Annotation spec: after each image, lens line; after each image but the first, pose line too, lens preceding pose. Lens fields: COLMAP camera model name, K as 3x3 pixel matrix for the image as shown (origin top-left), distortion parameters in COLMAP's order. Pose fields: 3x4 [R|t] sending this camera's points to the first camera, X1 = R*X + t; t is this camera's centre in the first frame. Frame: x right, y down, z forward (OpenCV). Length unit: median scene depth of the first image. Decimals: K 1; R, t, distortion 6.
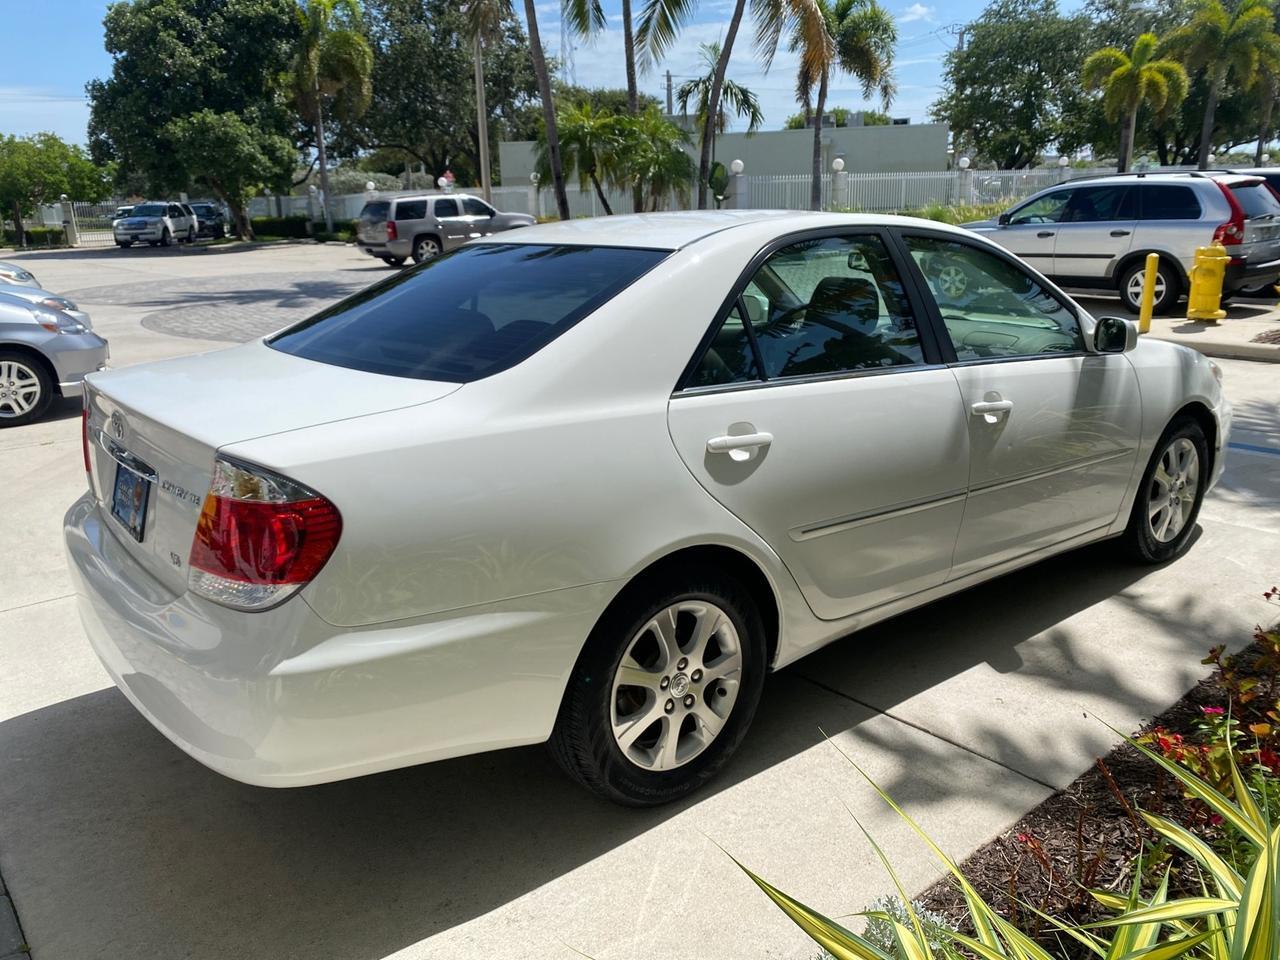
lens RADIAL K [[985.5, 0, 638.5], [0, 985.5, 485.0], [0, 0, 1]] dist [0.003191, -0.002794]
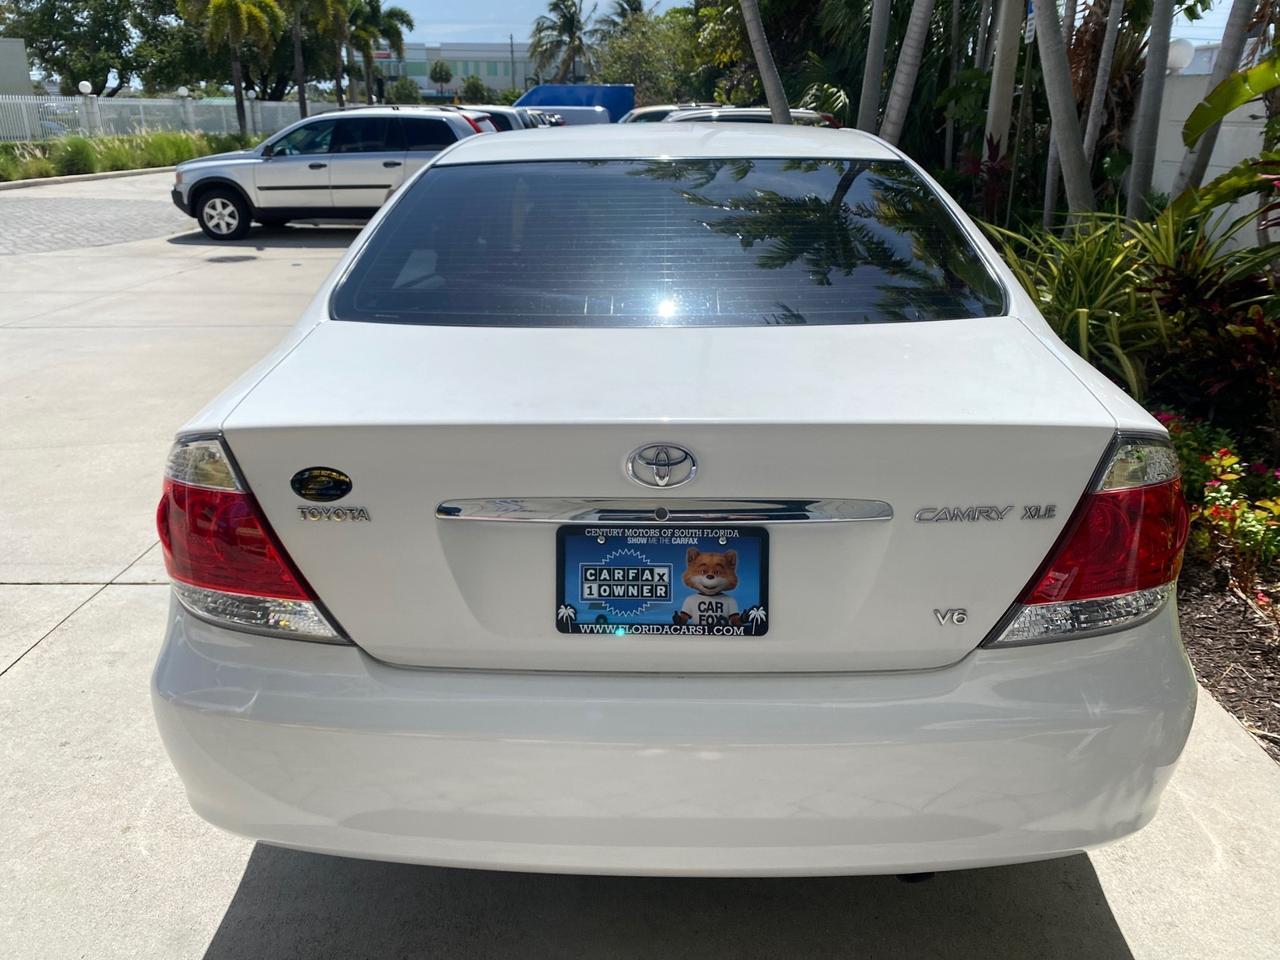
lens RADIAL K [[1001.8, 0, 639.0], [0, 1001.8, 469.5], [0, 0, 1]] dist [-0.003143, 0.004730]
pose [[0.643413, -0.226555, 0.731227, -0.083354], [0.196530, 0.972074, 0.128248, -0.012116], [-0.739862, 0.061191, 0.669970, 0.054642]]
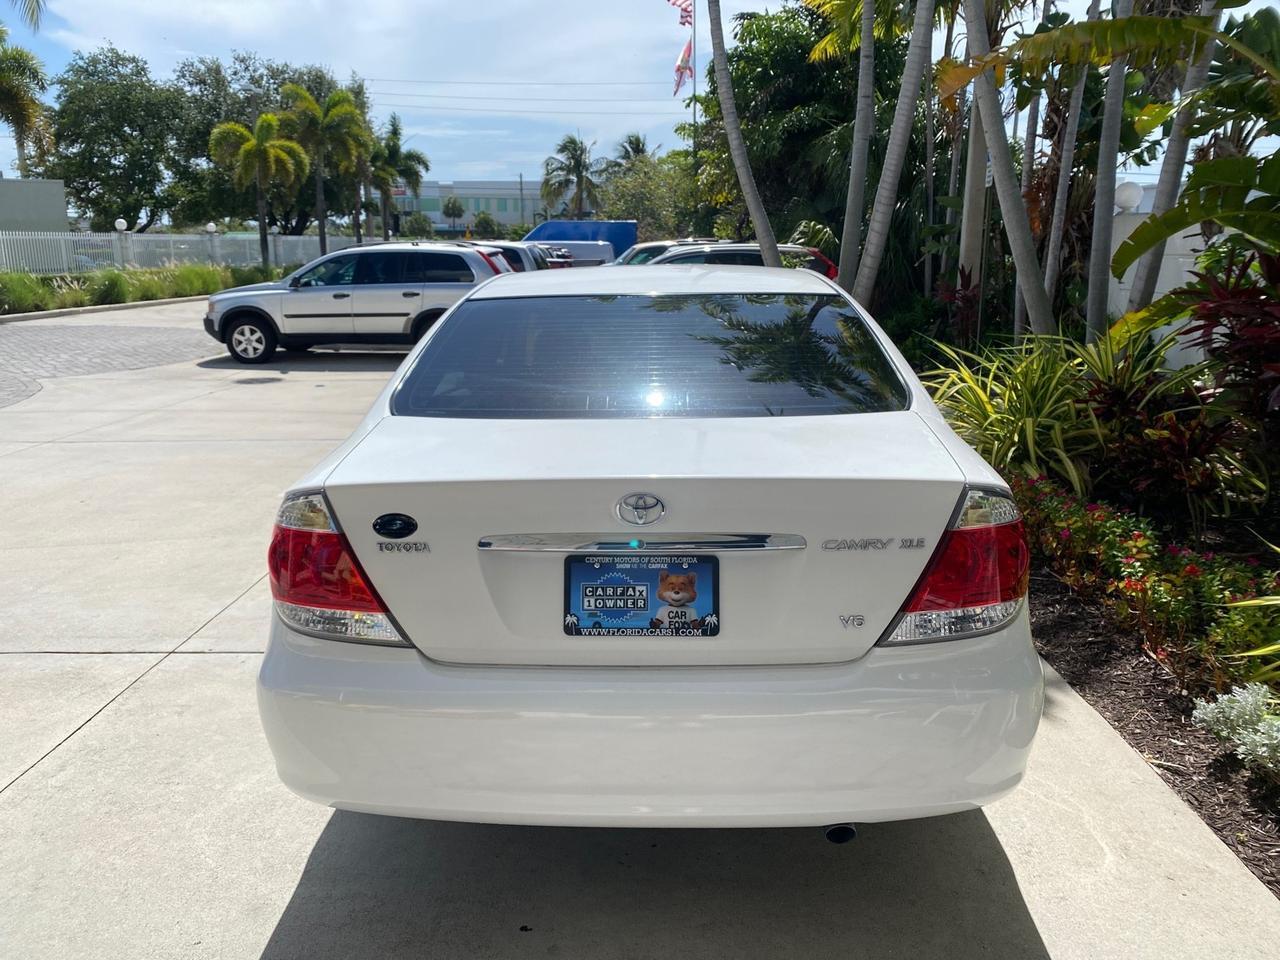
lens RADIAL K [[1002.2, 0, 643.3], [0, 1002.2, 462.8], [0, 0, 1]] dist [0.000857, 0.006753]
pose [[0.643048, -0.133884, 0.754032, -0.100289], [0.199635, 0.979863, 0.003731, -0.008650], [-0.739348, 0.148132, 0.656827, 0.038724]]
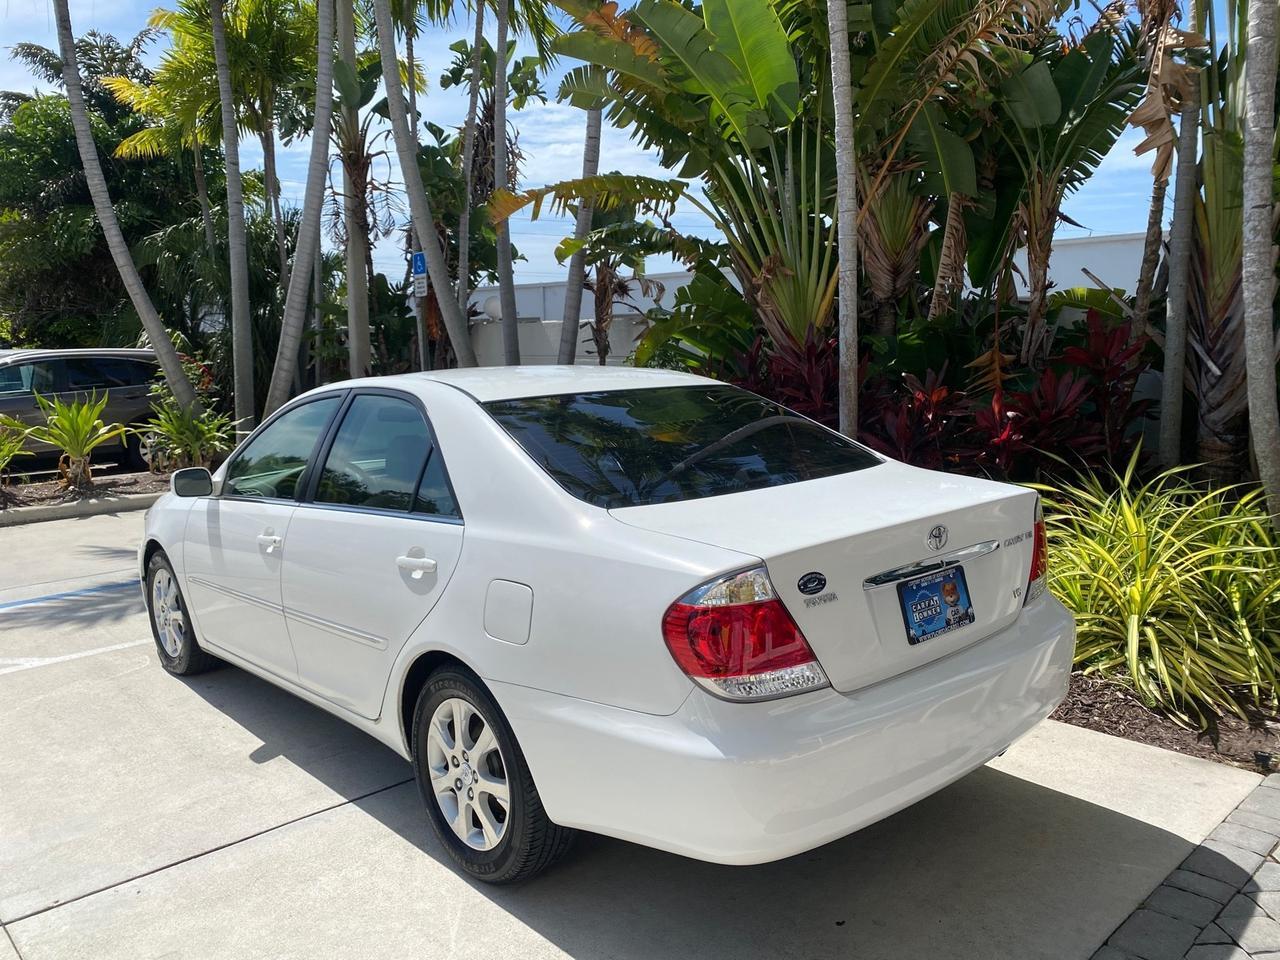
lens RADIAL K [[984.1, 0, 640.0], [0, 984.1, 480.0], [0, 0, 1]] dist [0.000633, 0.003038]
pose [[-0.068448, -0.103712, 0.992249, -0.141558], [0.291853, 0.948991, 0.119323, -0.032239], [-0.954011, 0.297759, -0.034688, 0.123944]]
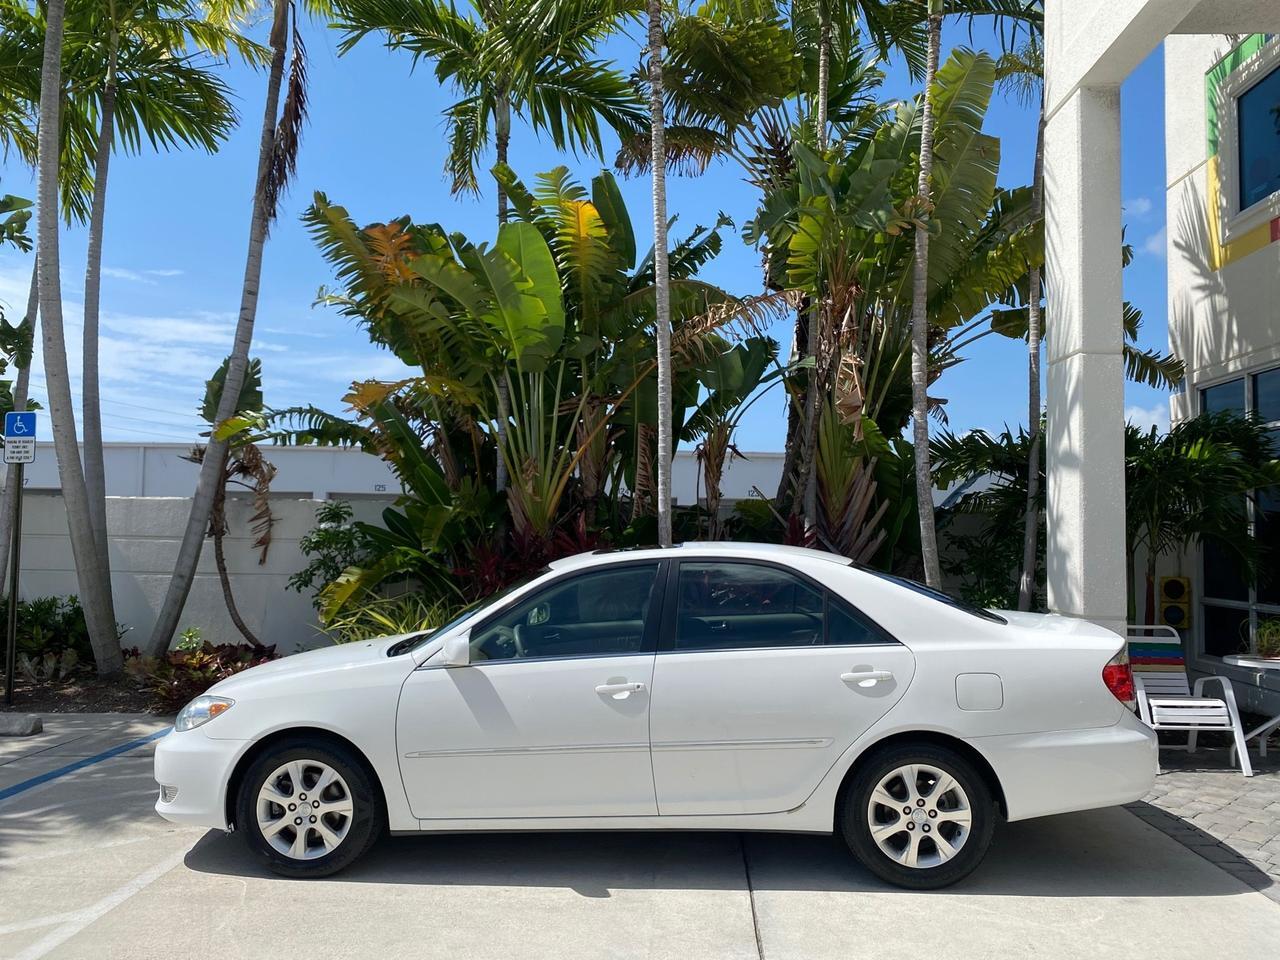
lens RADIAL K [[983.5, 0, 642.7], [0, 983.5, 476.9], [0, 0, 1]] dist [0.021276, -0.008965]
pose [[-0.748214, 0.061517, 0.660599, -0.110119], [0.194212, 0.972385, 0.129419, -0.080440], [-0.634395, 0.225129, -0.739500, 0.293627]]
